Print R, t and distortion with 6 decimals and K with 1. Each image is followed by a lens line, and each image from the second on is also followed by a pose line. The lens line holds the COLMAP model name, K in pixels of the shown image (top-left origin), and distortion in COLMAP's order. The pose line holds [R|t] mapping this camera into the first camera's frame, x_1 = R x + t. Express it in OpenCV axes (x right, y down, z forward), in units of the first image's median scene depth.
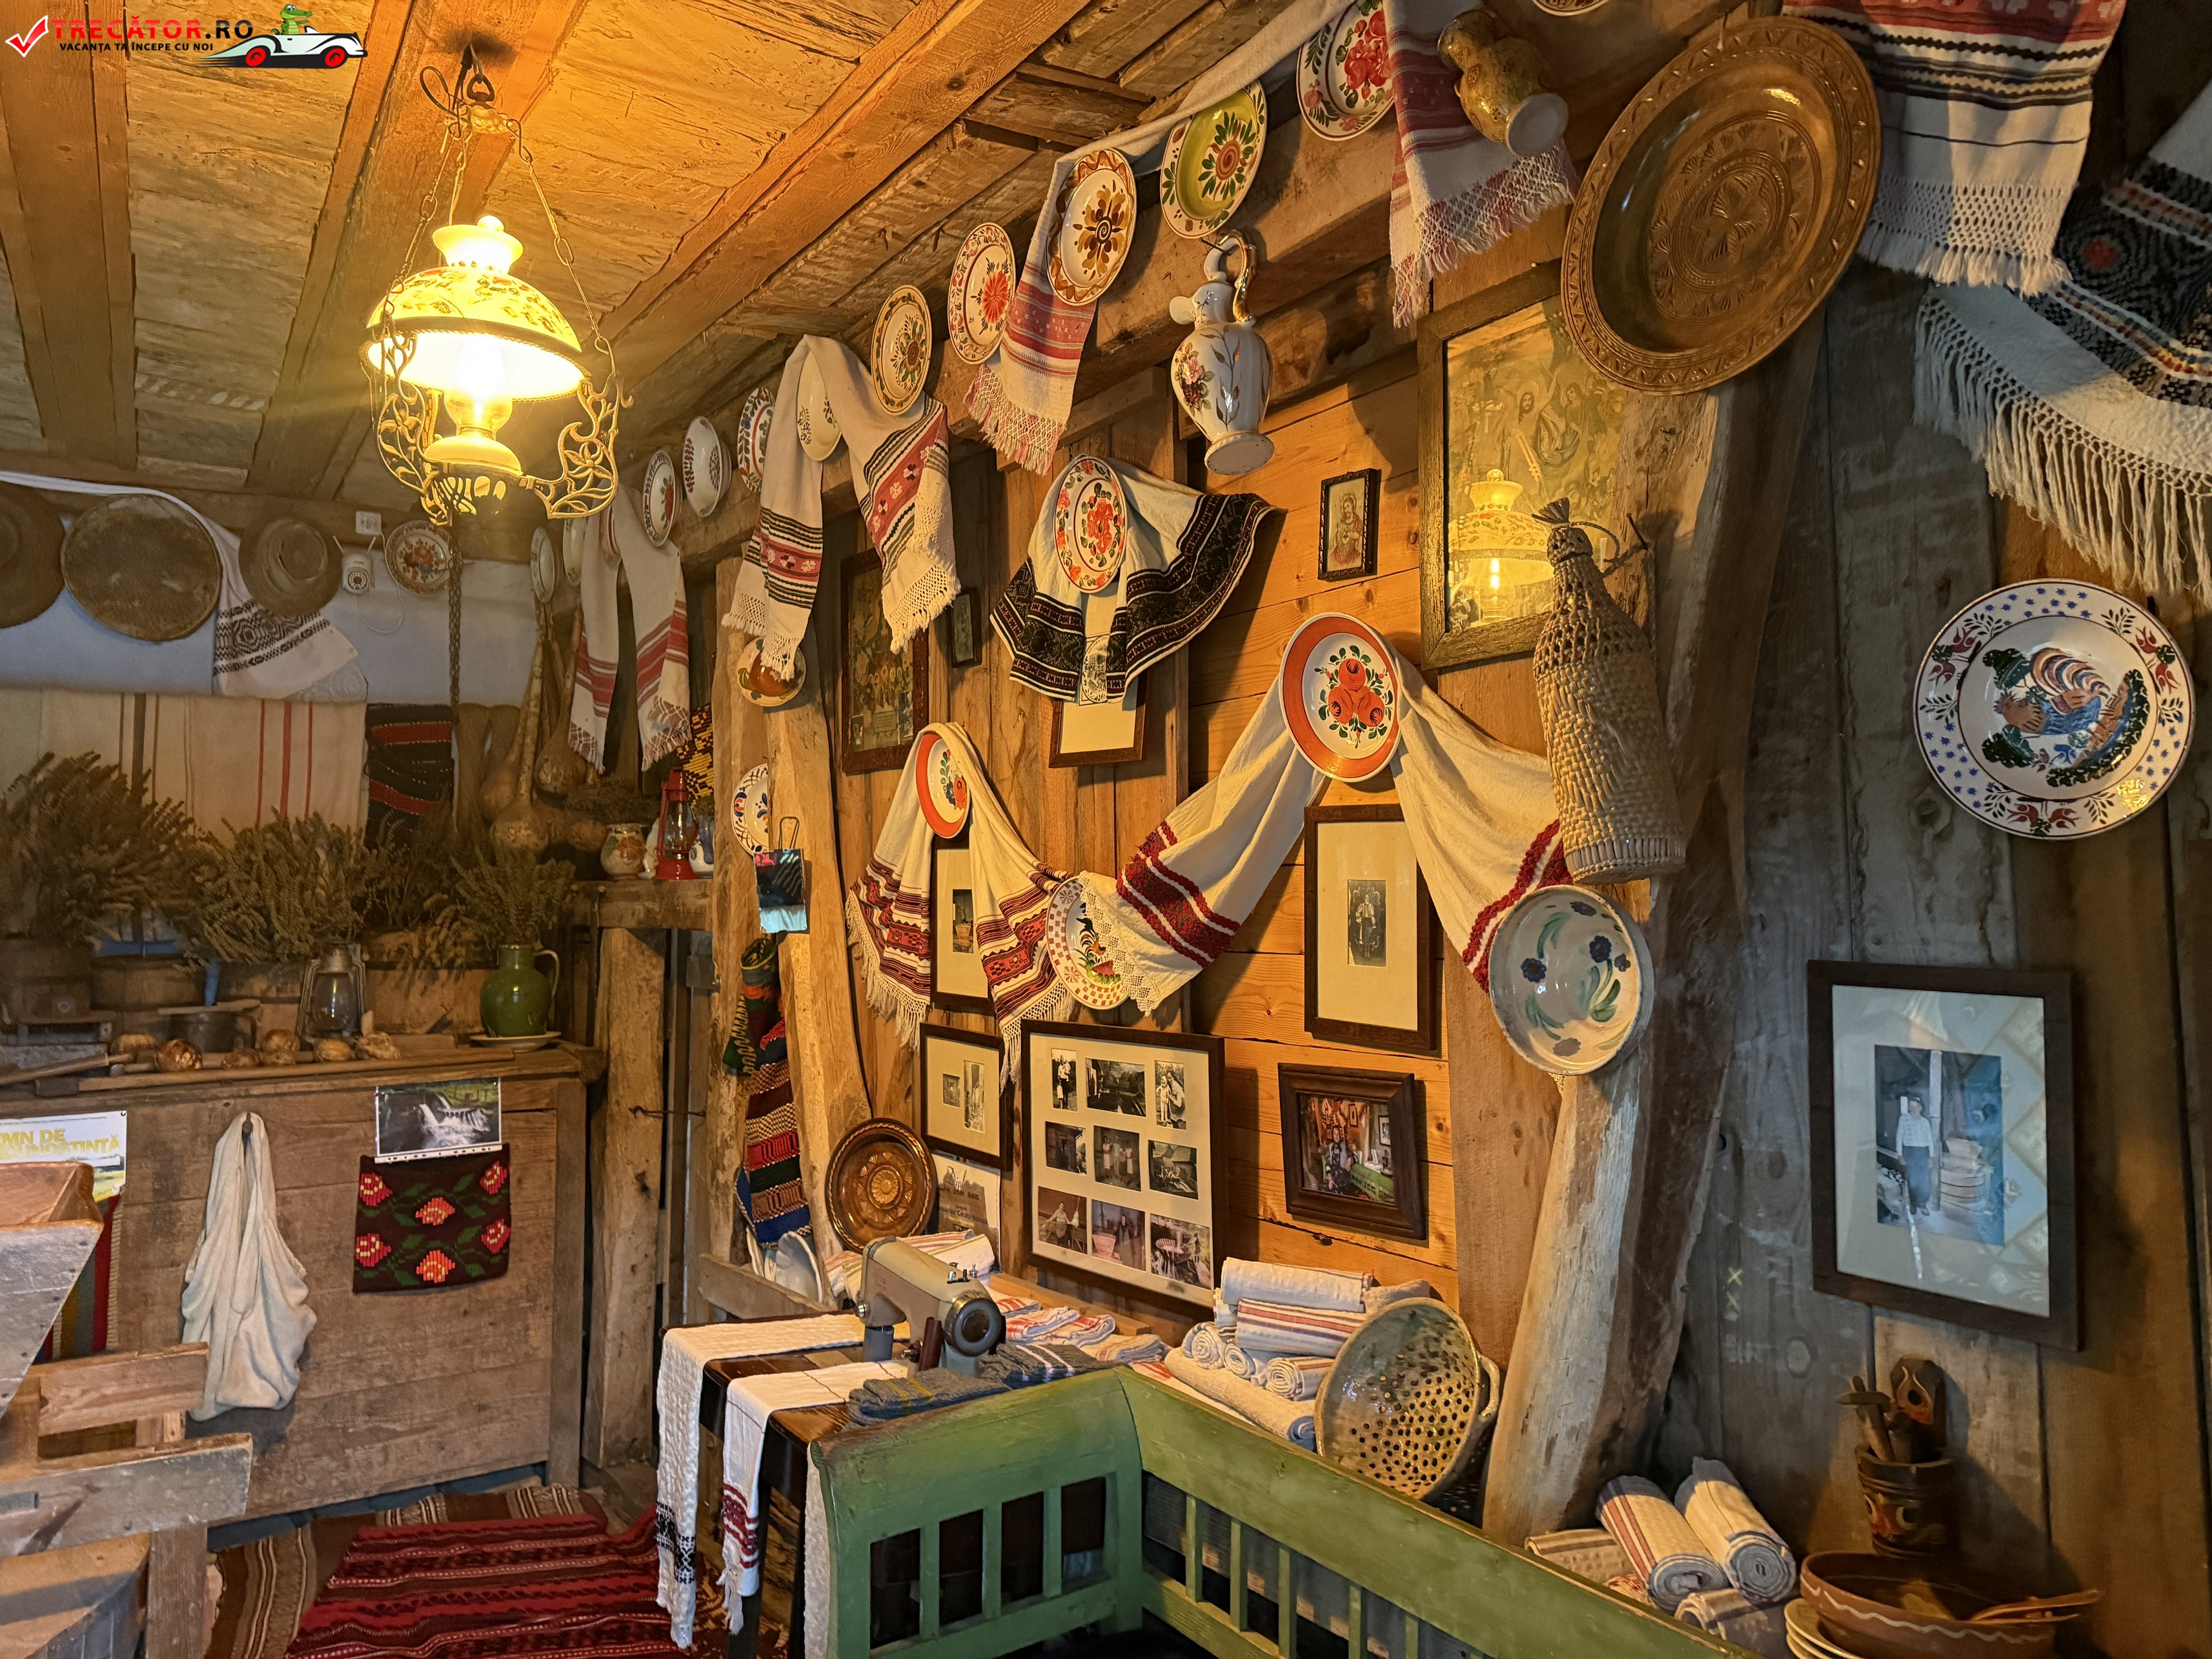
lens RADIAL K [[1566.5, 0, 1105.5], [0, 1566.5, 822.7], [0, 0, 1]] dist [0.053153, -0.063337]
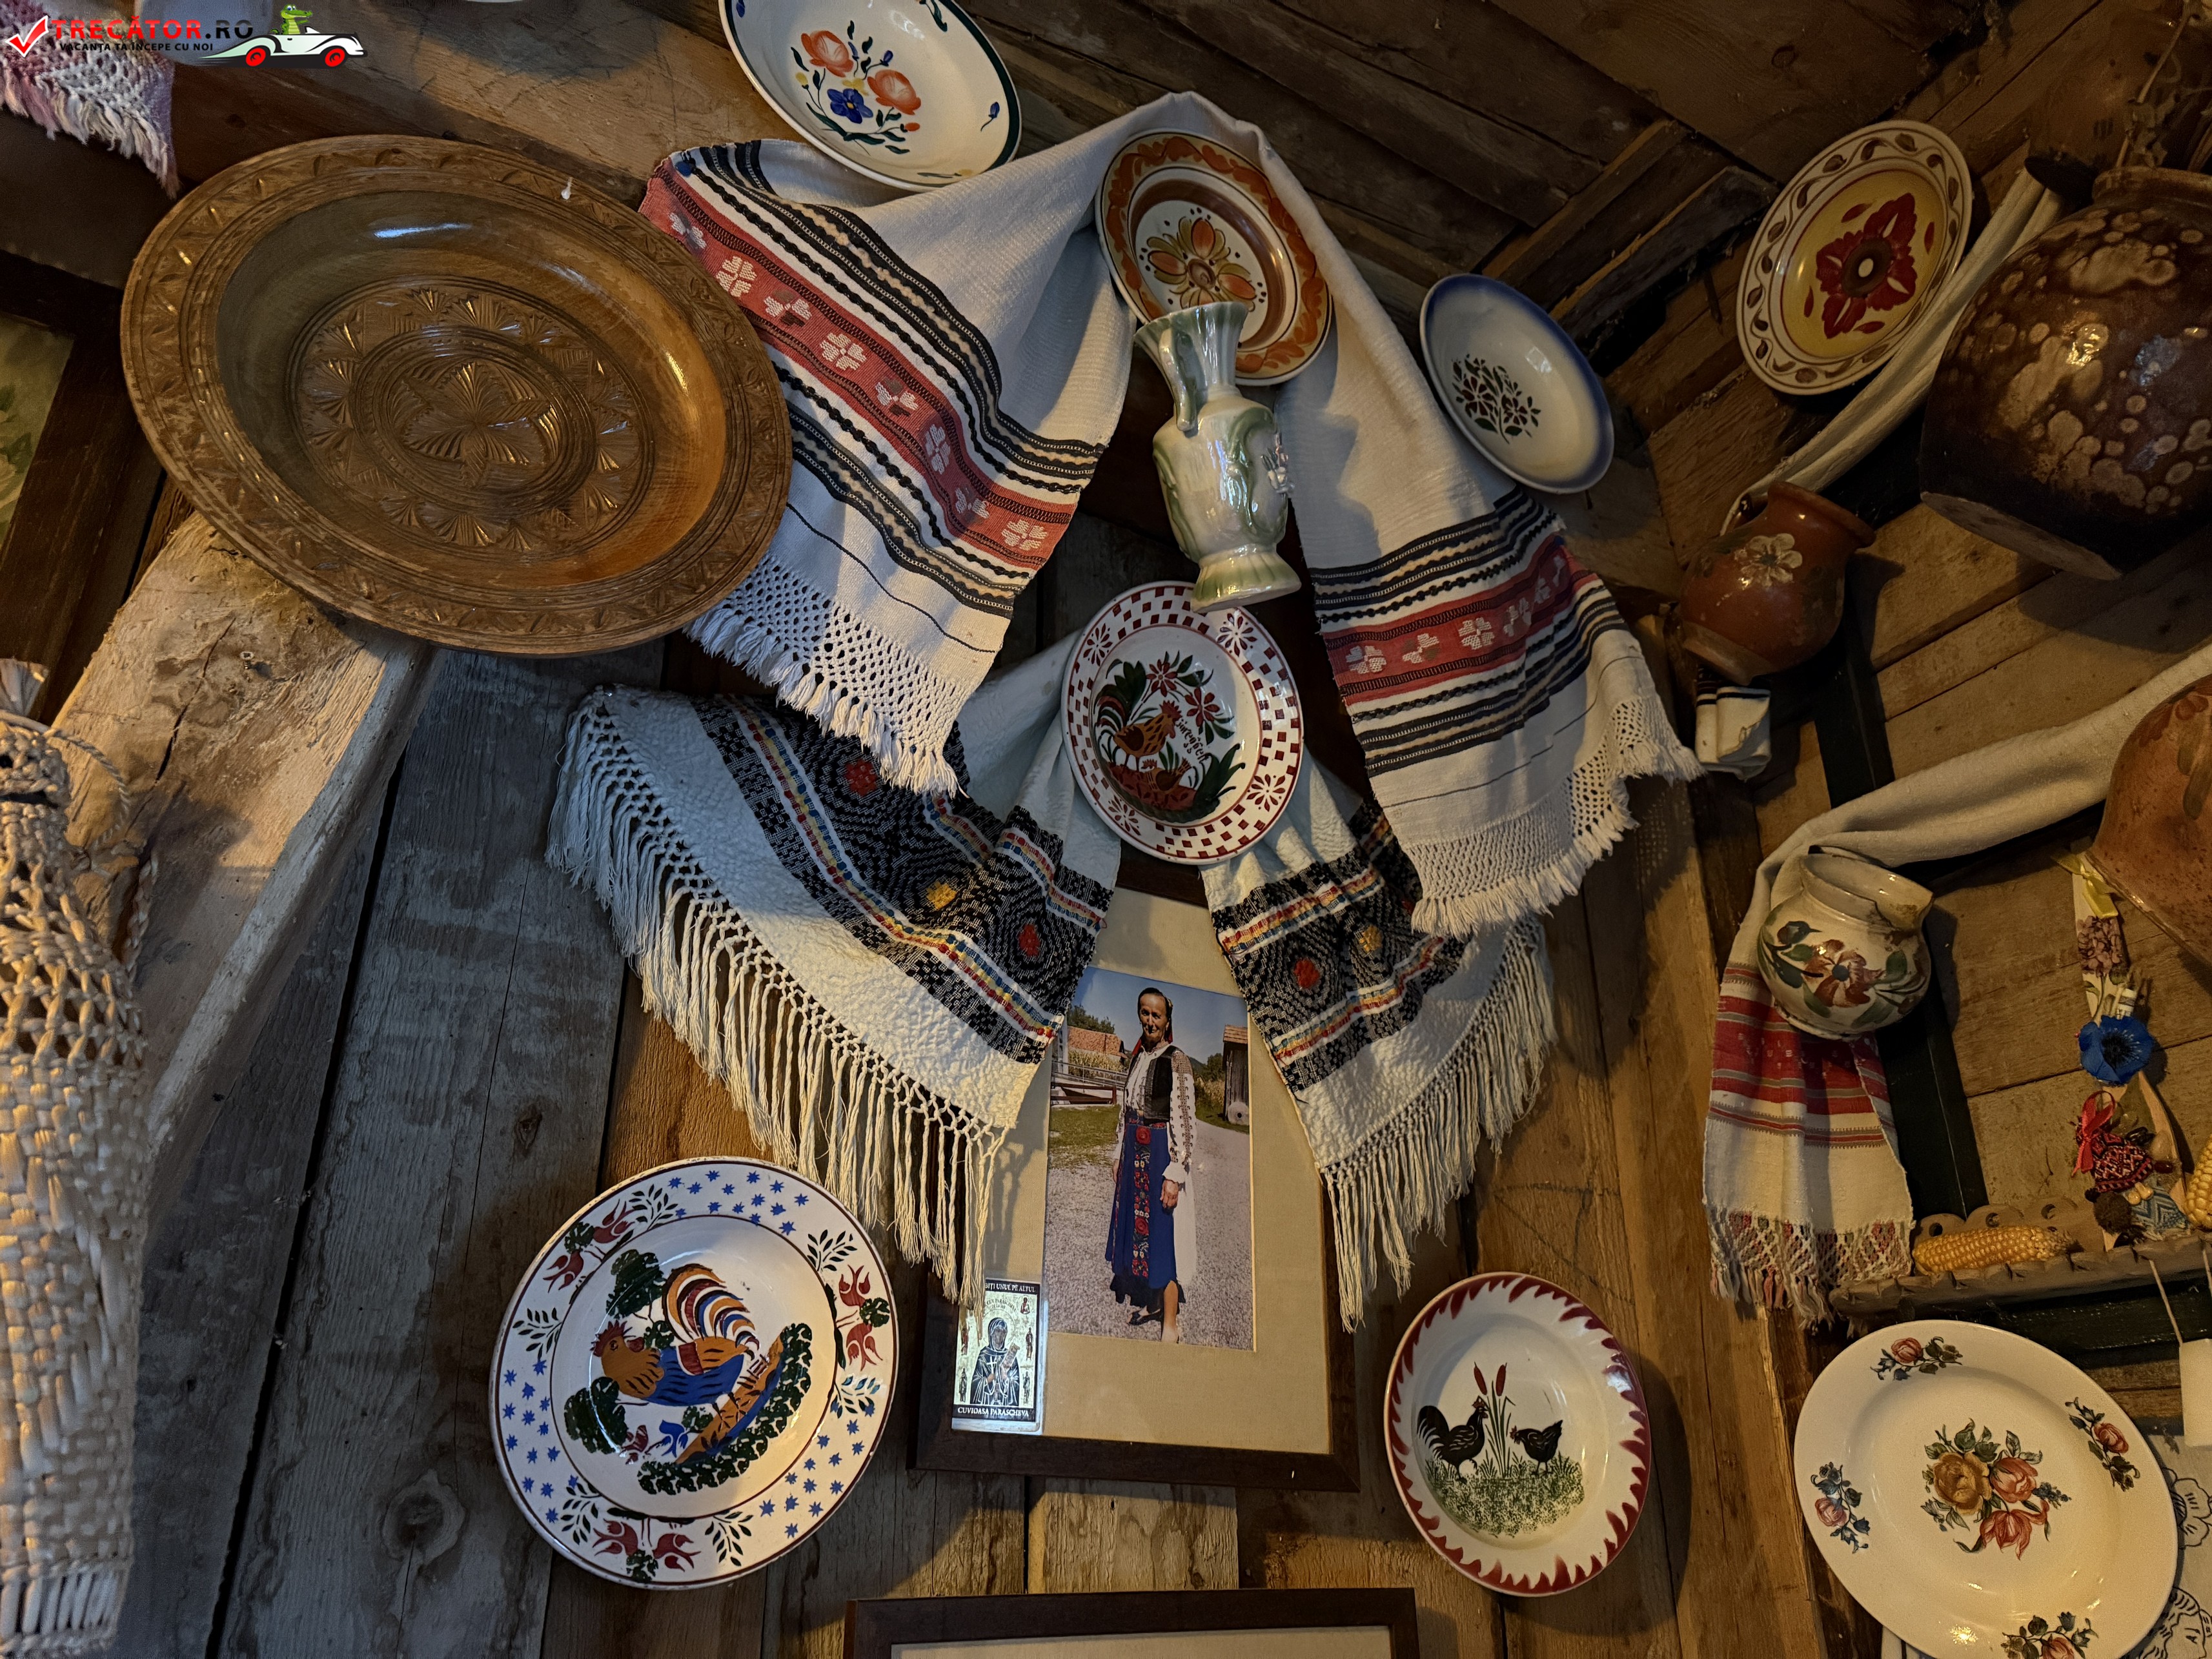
lens RADIAL K [[1566.5, 0, 1111.3], [0, 1566.5, 814.0], [0, 0, 1]] dist [0.053153, -0.063337]
pose [[0.074932, 0.436967, 0.896351, -0.064632], [-0.068298, 0.899016, -0.432557, -0.006208], [-0.994847, -0.028807, 0.097209, 0.777481]]
